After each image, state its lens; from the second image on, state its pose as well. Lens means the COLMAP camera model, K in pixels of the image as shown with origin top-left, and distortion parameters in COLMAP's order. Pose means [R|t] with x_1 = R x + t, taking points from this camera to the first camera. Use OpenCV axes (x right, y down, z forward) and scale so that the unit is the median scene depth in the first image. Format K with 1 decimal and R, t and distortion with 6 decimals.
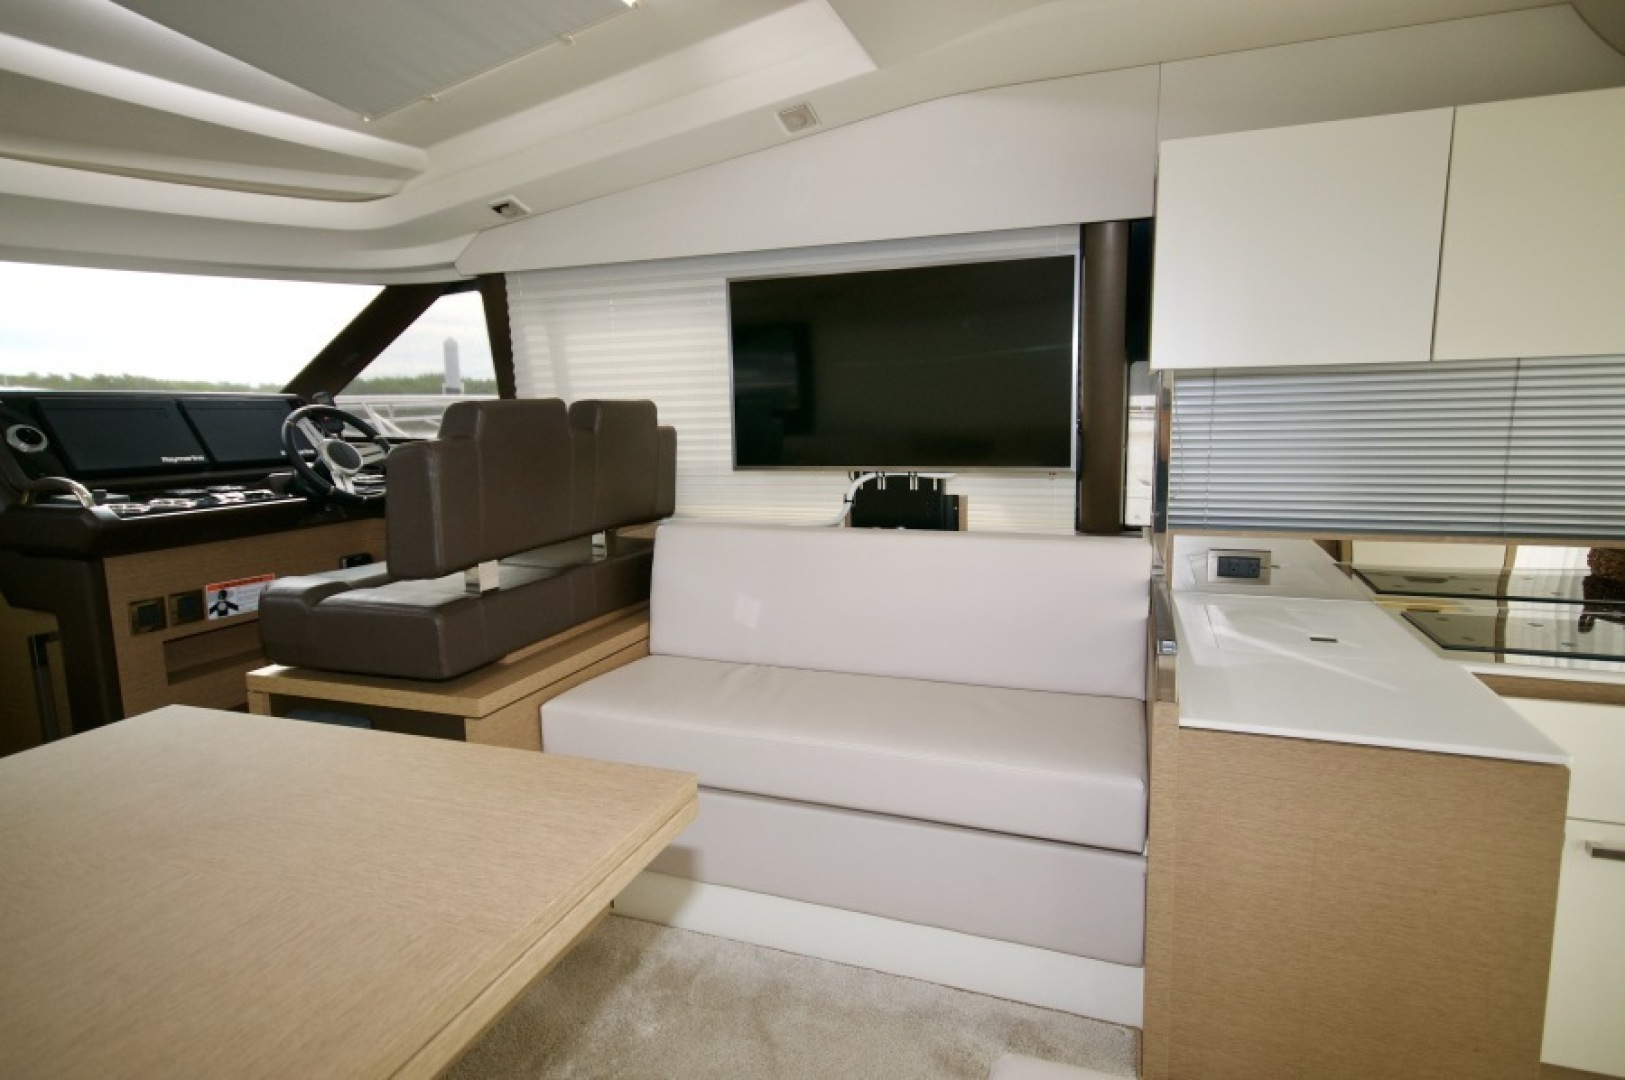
lens RADIAL K [[868.7, 0, 811.5], [0, 868.7, 546.4], [0, 0, 1]] dist [0.011825, 0.007485]
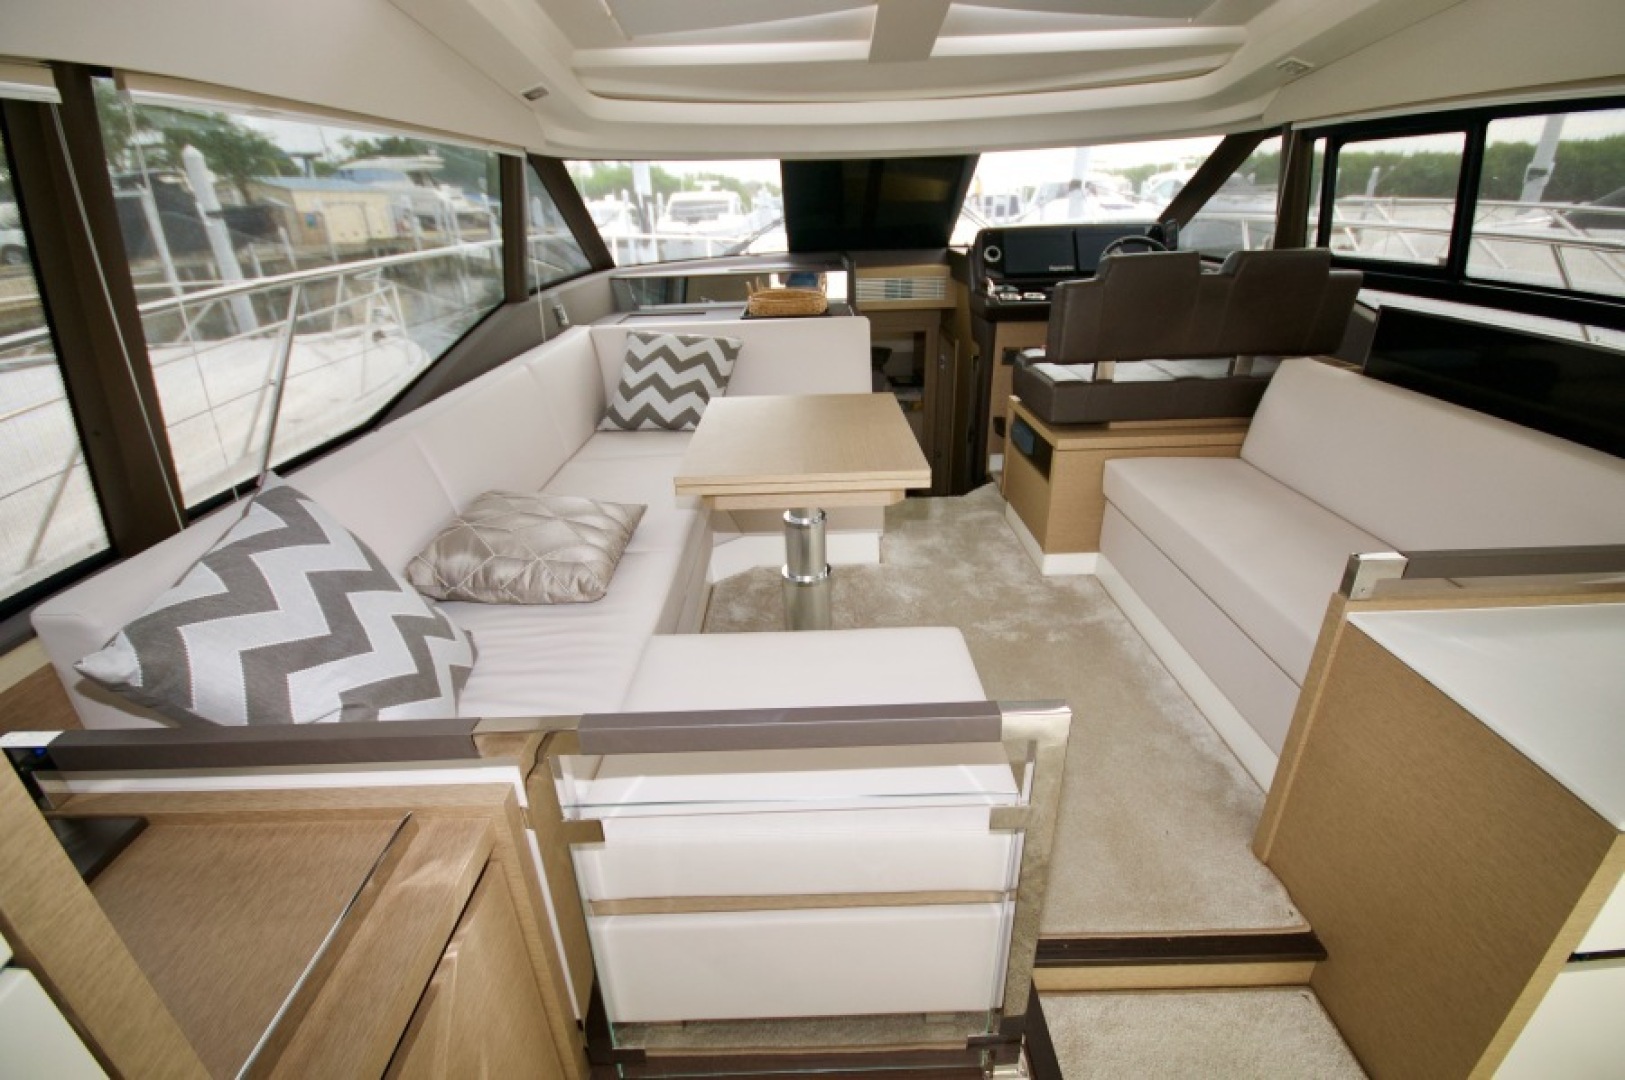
lens RADIAL K [[713.1, 0, 814.5], [0, 713.1, 537.8], [0, 0, 1]] dist [0.003063, -0.003172]
pose [[0.374410, 0.398706, -0.837168, 0.537862], [-0.126555, 0.916362, 0.379822, -0.094756], [0.918587, -0.036261, 0.393553, -0.014152]]
